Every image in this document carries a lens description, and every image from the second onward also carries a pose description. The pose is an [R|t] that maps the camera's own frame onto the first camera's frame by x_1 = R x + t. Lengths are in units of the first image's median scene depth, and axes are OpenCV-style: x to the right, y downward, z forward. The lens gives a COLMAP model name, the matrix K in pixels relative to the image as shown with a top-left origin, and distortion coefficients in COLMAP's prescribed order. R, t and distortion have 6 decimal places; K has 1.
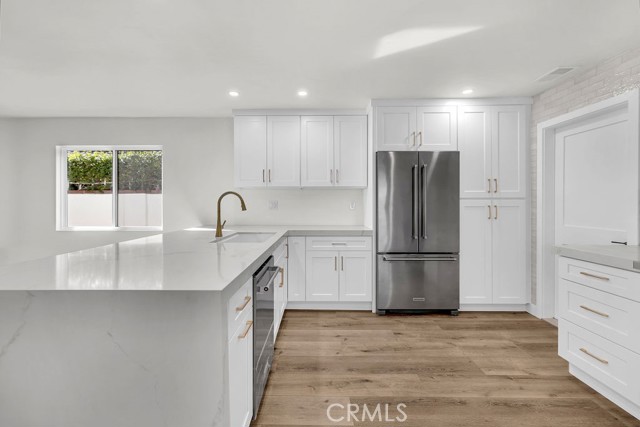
lens RADIAL K [[272.5, 0, 316.6], [0, 272.5, 203.4], [0, 0, 1]] dist [0.002390, 0.000120]
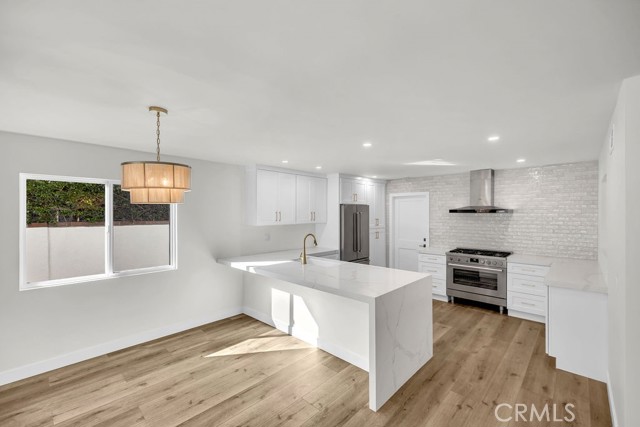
lens RADIAL K [[272.5, 0, 315.3], [0, 272.5, 212.2], [0, 0, 1]] dist [0.002390, 0.000120]
pose [[0.692691, 0.004655, 0.721220, -1.142517], [-0.000539, 0.999982, -0.005937, -0.126639], [-0.721234, 0.003724, 0.692681, -0.079888]]
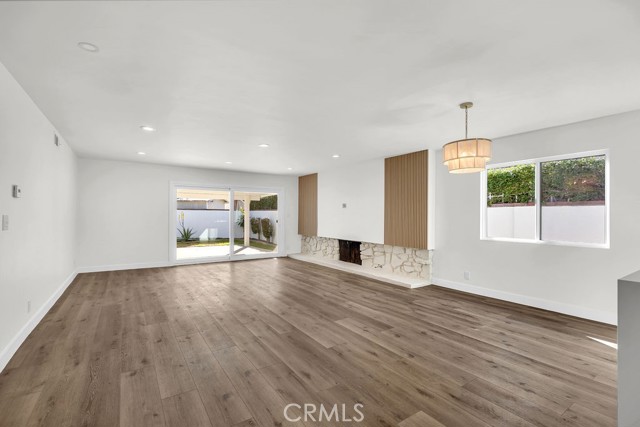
lens RADIAL K [[289.0, 0, 313.0], [0, 289.0, 218.5], [0, 0, 1]] dist [0.004167, 0.000850]
pose [[0.549067, 0.012097, -0.835691, -0.390172], [-0.004469, 0.999923, 0.011539, 0.000503], [0.835766, -0.002601, 0.549079, -0.321440]]
